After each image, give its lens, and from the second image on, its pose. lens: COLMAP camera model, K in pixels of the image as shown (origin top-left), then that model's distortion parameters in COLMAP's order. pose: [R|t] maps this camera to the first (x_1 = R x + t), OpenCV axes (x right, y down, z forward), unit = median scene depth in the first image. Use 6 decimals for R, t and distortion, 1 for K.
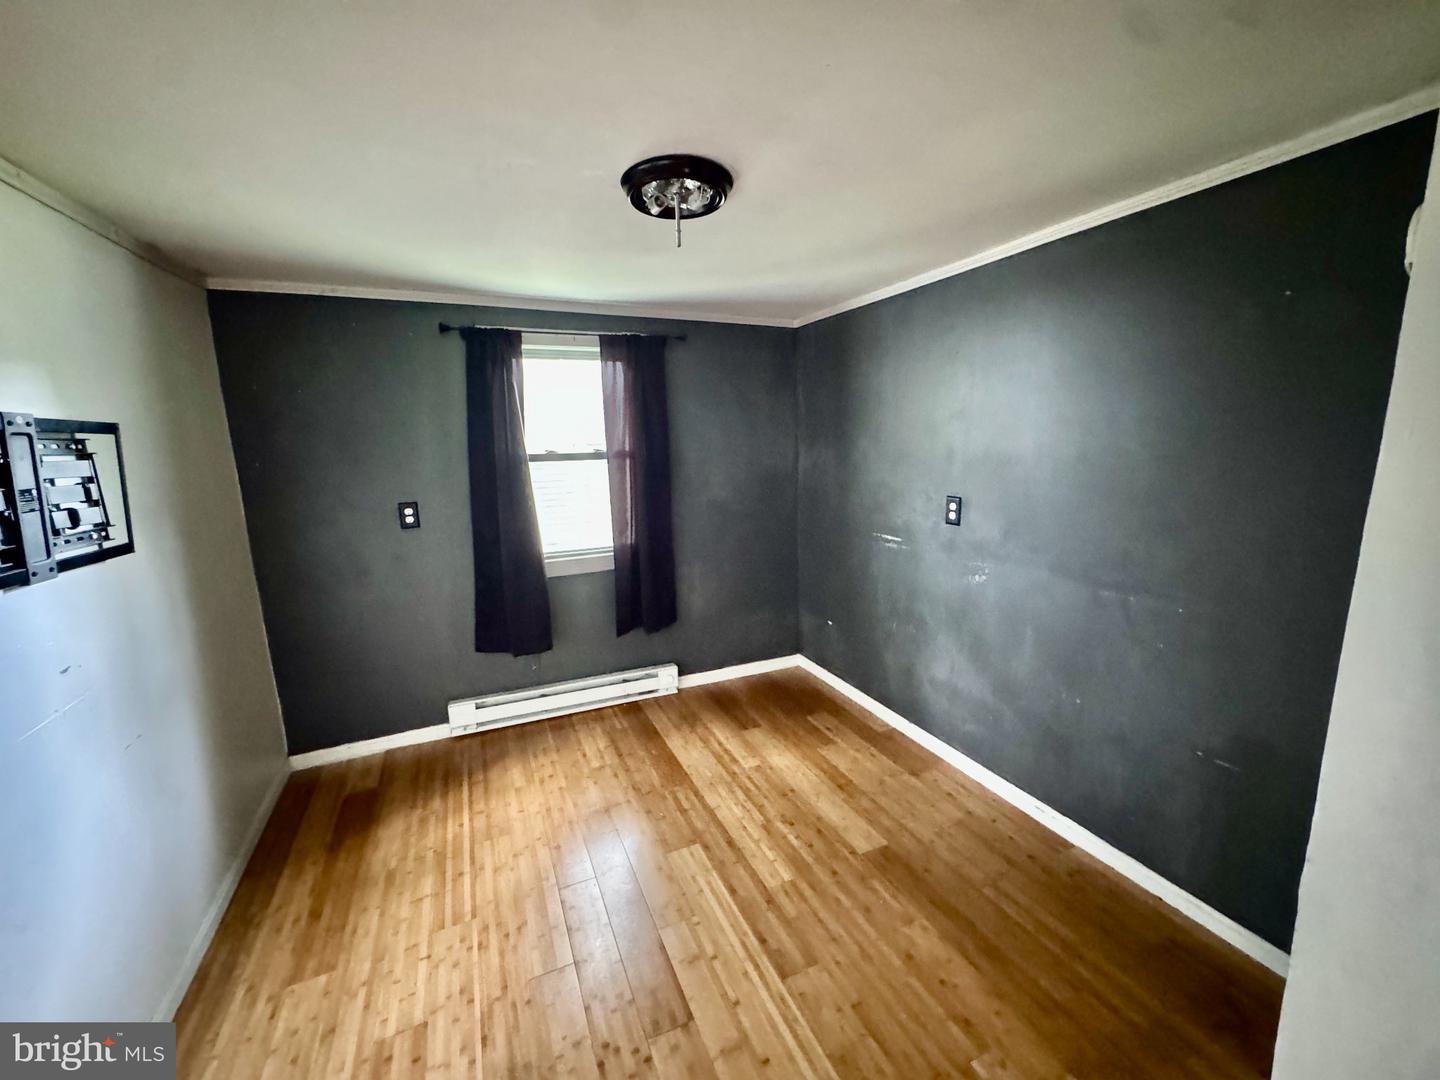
lens RADIAL K [[574.2, 0, 718.1], [0, 574.2, 540.1], [0, 0, 1]] dist [-0.002119, -0.000197]
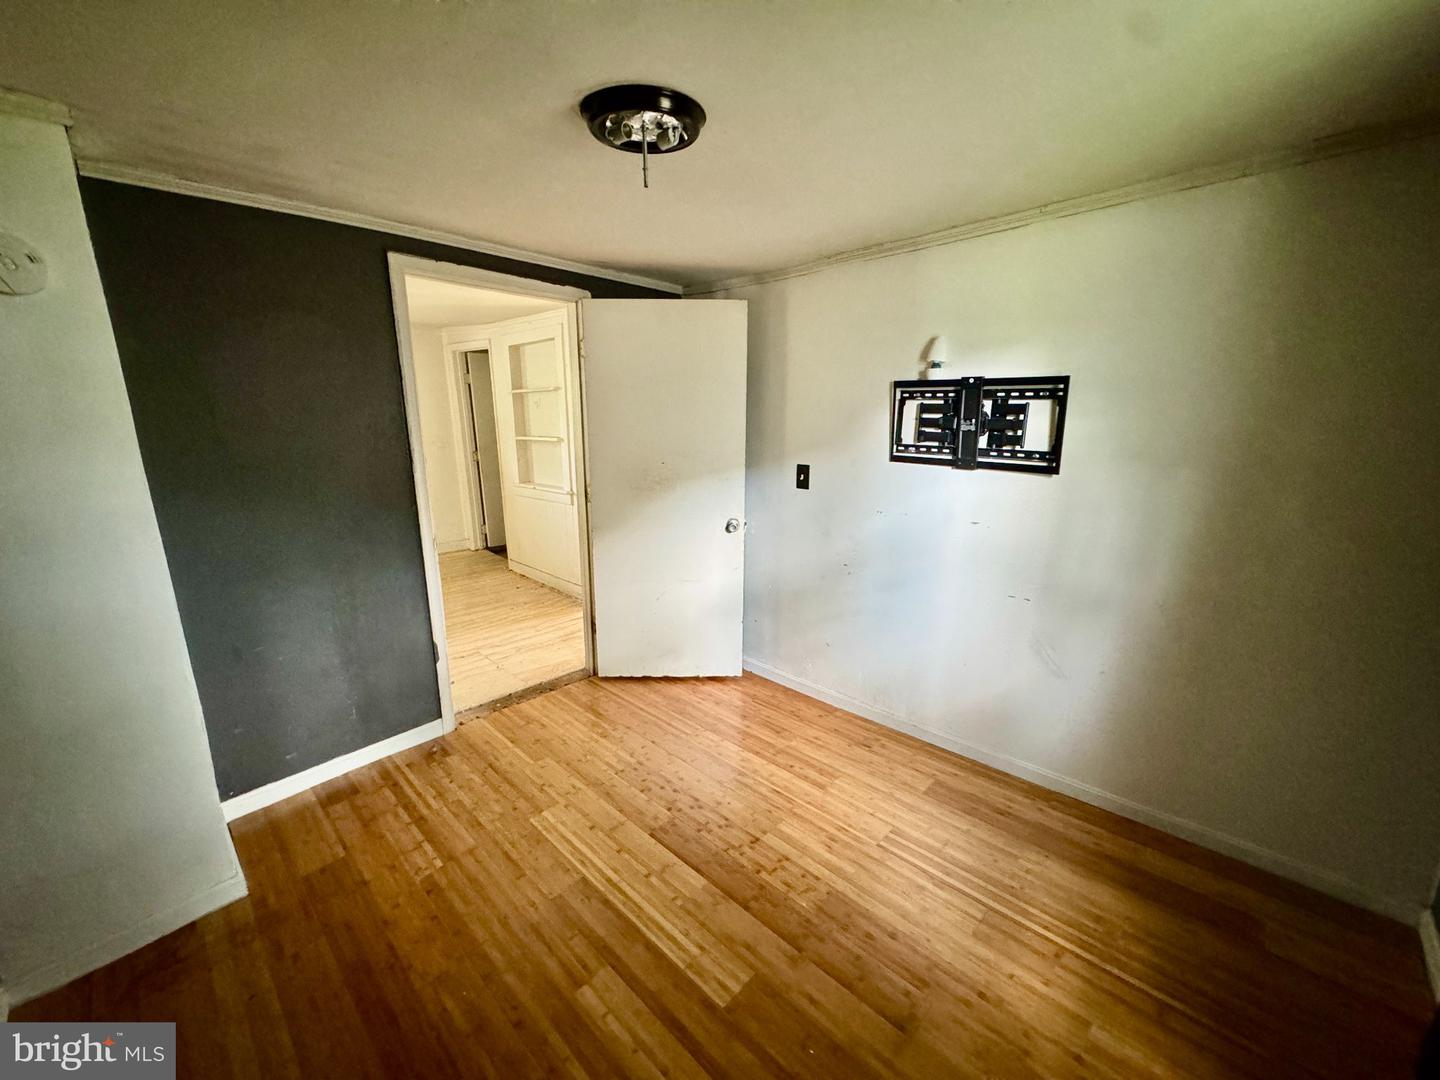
lens RADIAL K [[574.2, 0, 718.1], [0, 574.2, 540.1], [0, 0, 1]] dist [-0.002119, -0.000197]
pose [[-0.927177, 0.116008, -0.356209, 0.172232], [-0.035522, 0.919337, 0.391865, -0.281756], [0.372936, 0.375982, -0.848267, 1.610137]]
